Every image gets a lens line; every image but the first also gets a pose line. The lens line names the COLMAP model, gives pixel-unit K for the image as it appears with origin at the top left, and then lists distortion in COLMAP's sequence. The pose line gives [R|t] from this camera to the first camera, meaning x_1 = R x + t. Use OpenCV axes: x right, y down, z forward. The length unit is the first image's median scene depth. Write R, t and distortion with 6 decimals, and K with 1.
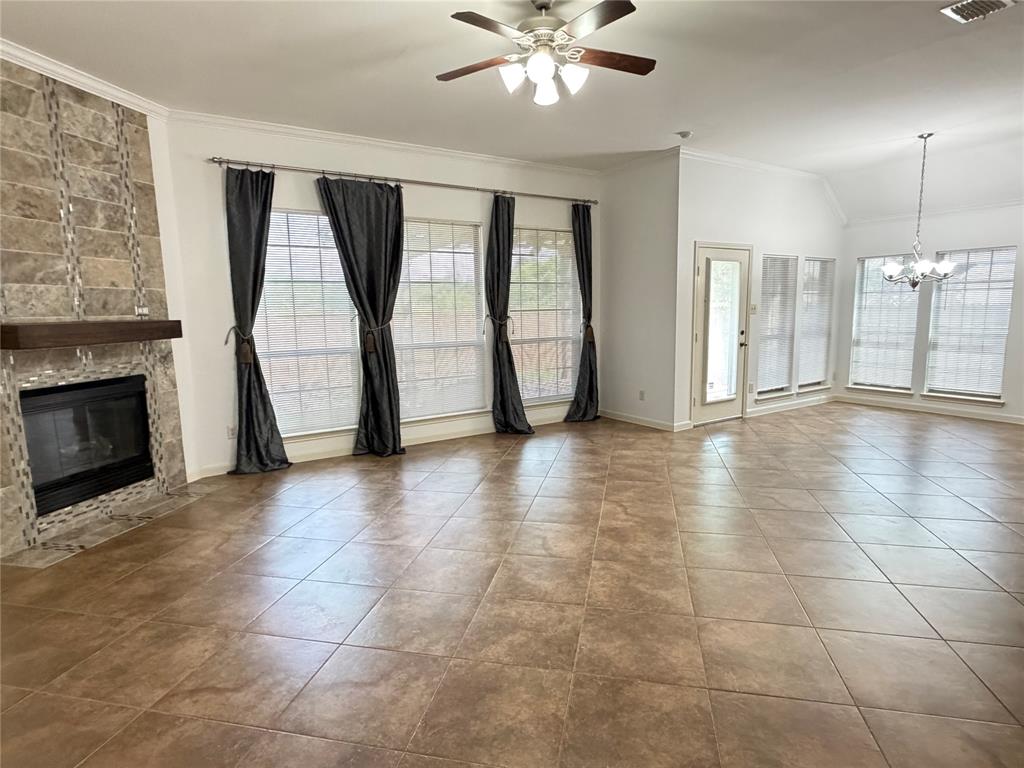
lens RADIAL K [[565.6, 0, 510.6], [0, 565.6, 387.6], [0, 0, 1]] dist [-0.000104, 0.000107]
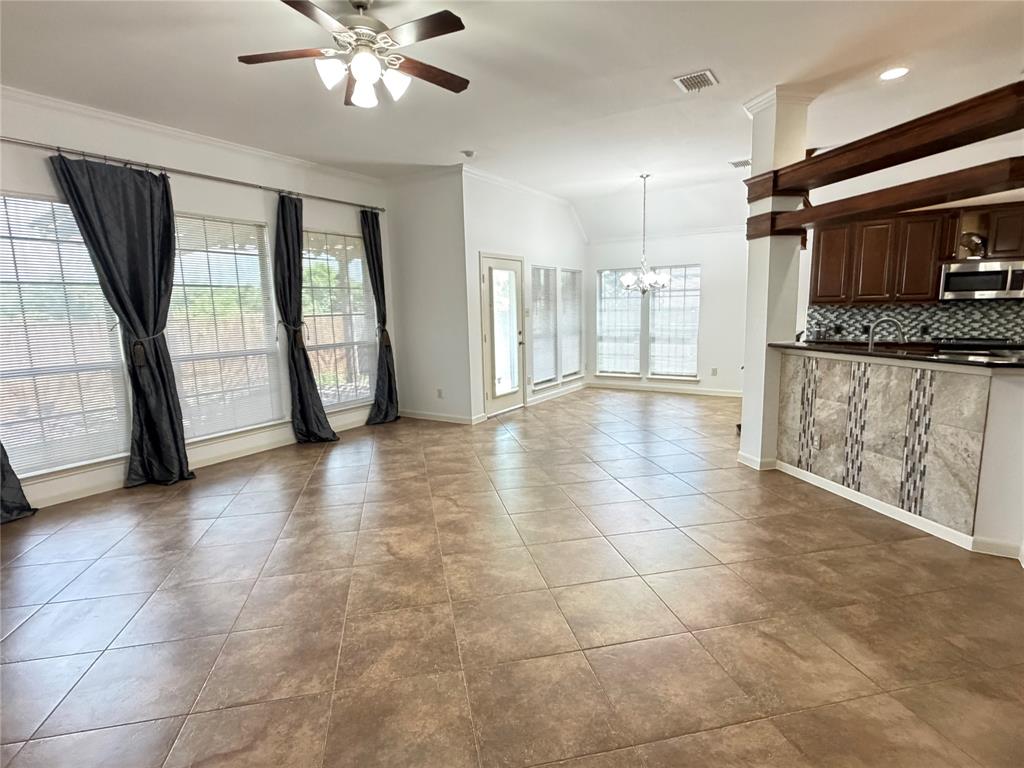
lens RADIAL K [[529.9, 0, 511.4], [0, 529.9, 387.7], [0, 0, 1]] dist [-0.001003, 0.000312]
pose [[0.909772, -0.066841, 0.409691, -0.066708], [0.066088, 0.997685, 0.016014, -0.005458], [-0.409813, 0.012507, 0.912084, 0.034011]]
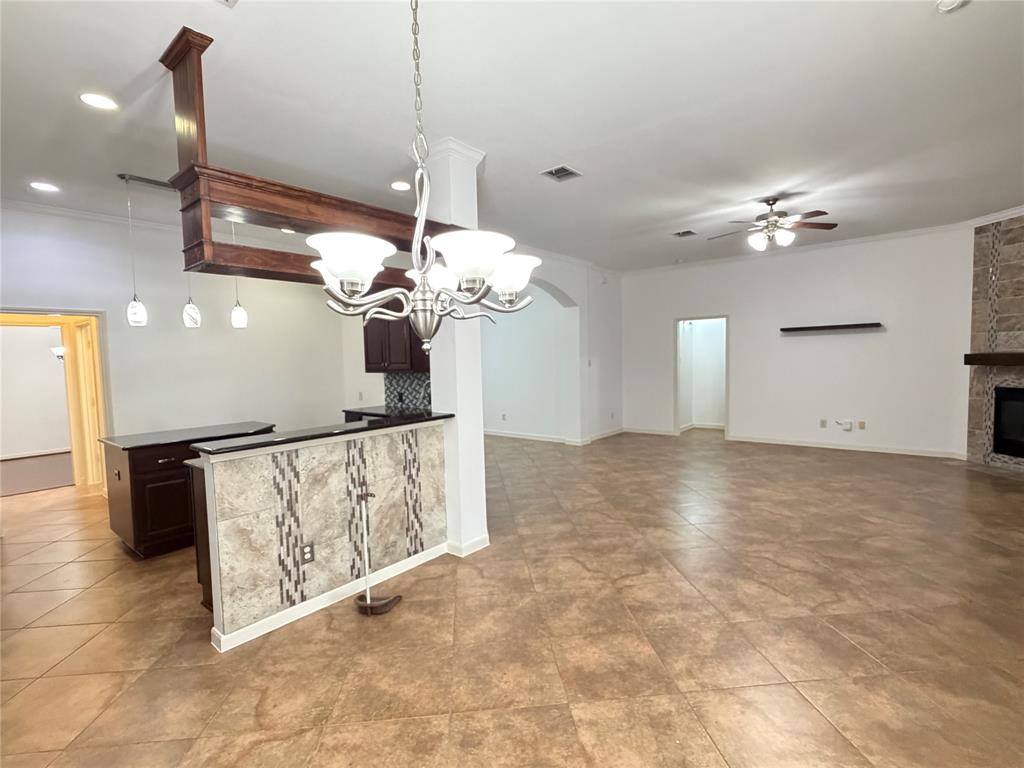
lens RADIAL K [[486.7, 0, 511.0], [0, 486.7, 385.3], [0, 0, 1]] dist [0.000625, -0.000721]
pose [[-0.951625, 0.062842, -0.300766, 0.778806], [0.002668, 0.980515, 0.196427, -0.209301], [0.307249, 0.186122, -0.933251, 1.286377]]
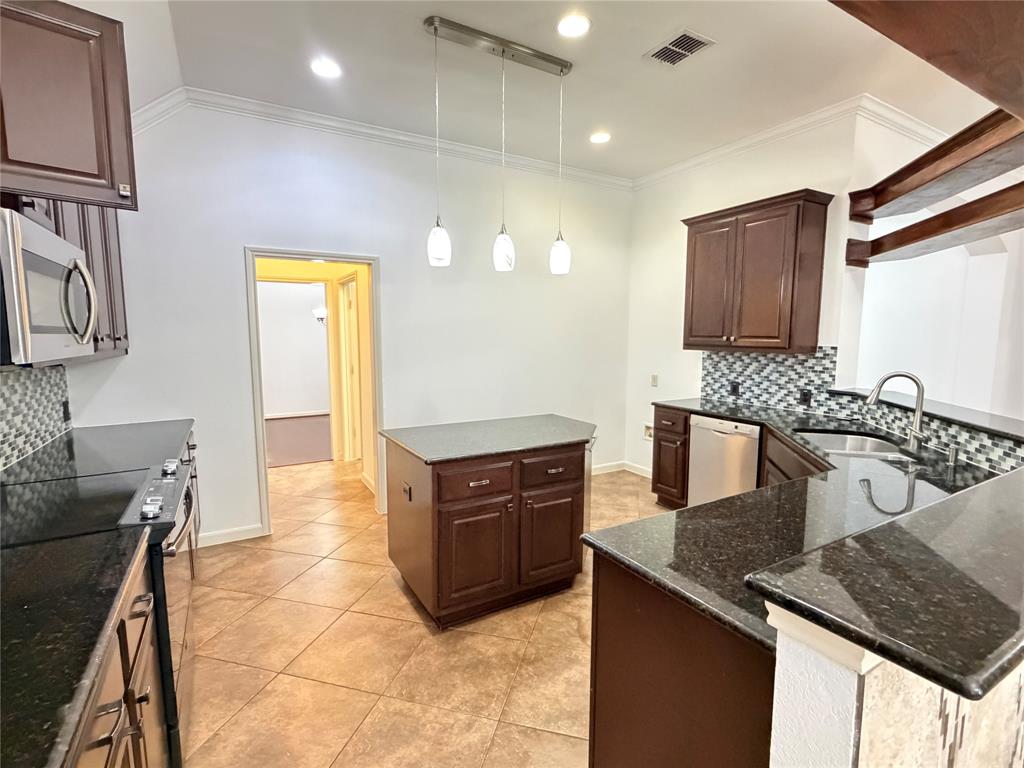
lens RADIAL K [[486.7, 0, 511.0], [0, 486.7, 385.3], [0, 0, 1]] dist [0.000625, -0.000721]
pose [[-0.998933, 0.012406, 0.044486, 0.993923], [0.022833, 0.969957, 0.242201, -0.156420], [-0.040145, 0.242959, -0.969206, 0.905532]]
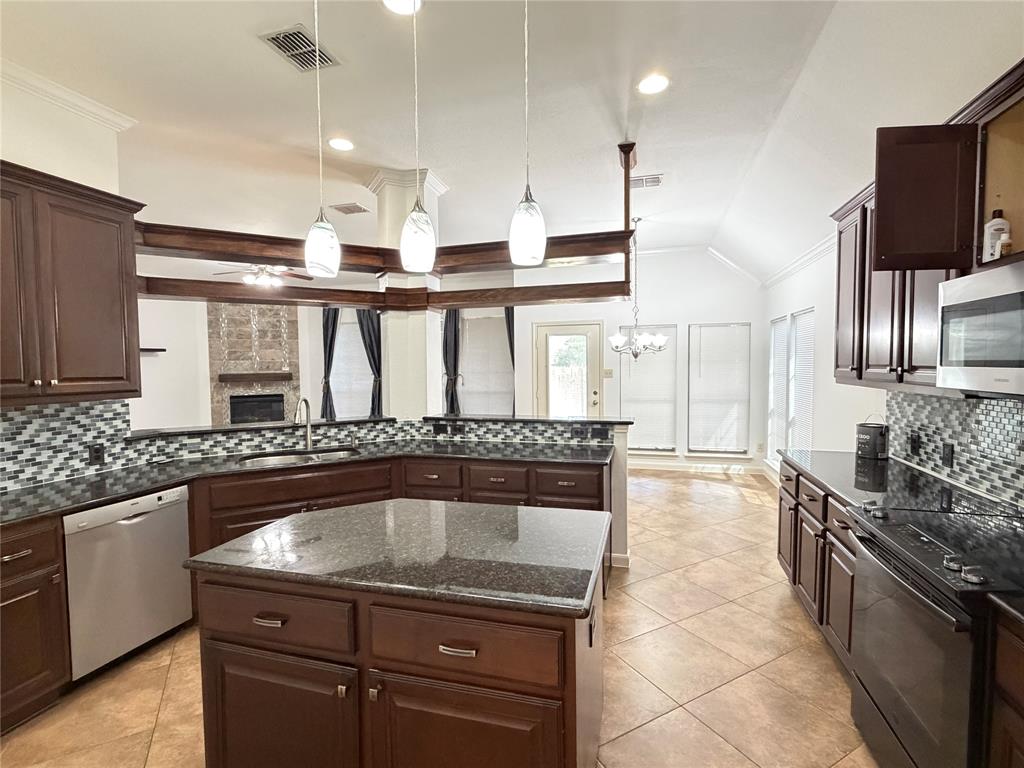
lens RADIAL K [[484.9, 0, 509.8], [0, 484.9, 384.4], [0, 0, 1]] dist [0.001371, -0.000420]
pose [[0.662263, 0.042523, -0.748064, 1.293259], [-0.104518, 0.993870, -0.036034, -0.073593], [0.741946, 0.102050, 0.662647, 0.238041]]
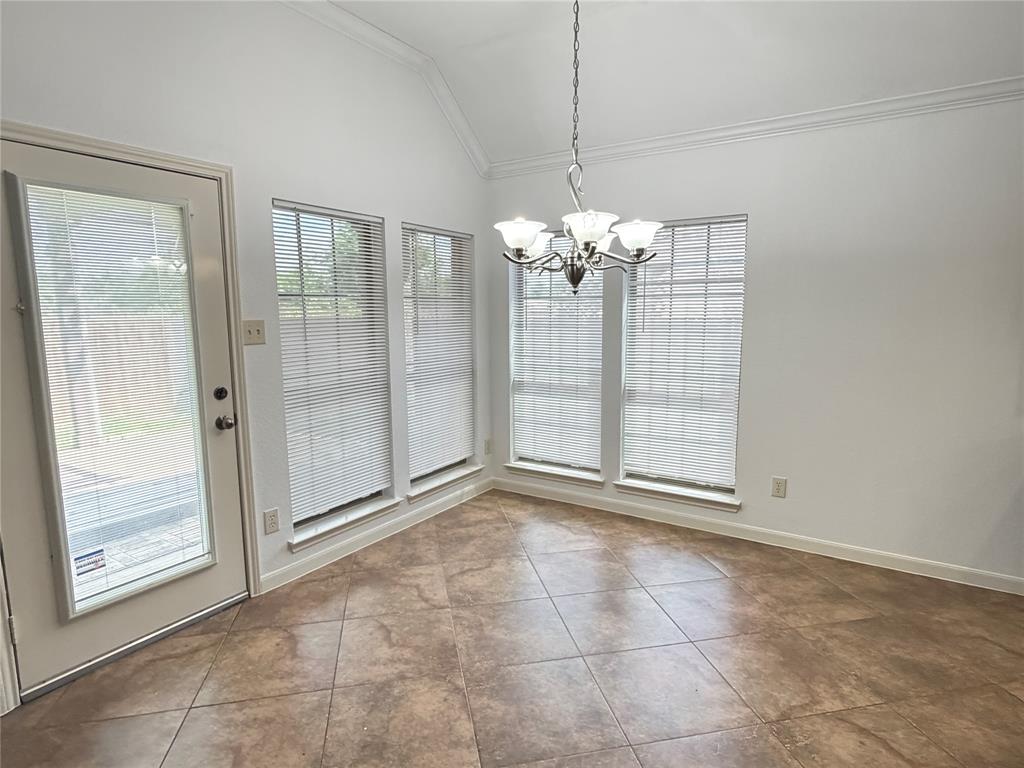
lens RADIAL K [[565.6, 0, 510.6], [0, 565.6, 387.6], [0, 0, 1]] dist [-0.000104, 0.000107]
pose [[0.912588, -0.044852, 0.406414, 0.535028], [0.048816, 0.998808, 0.000615, -0.112819], [-0.405957, 0.019278, 0.913689, 0.694611]]
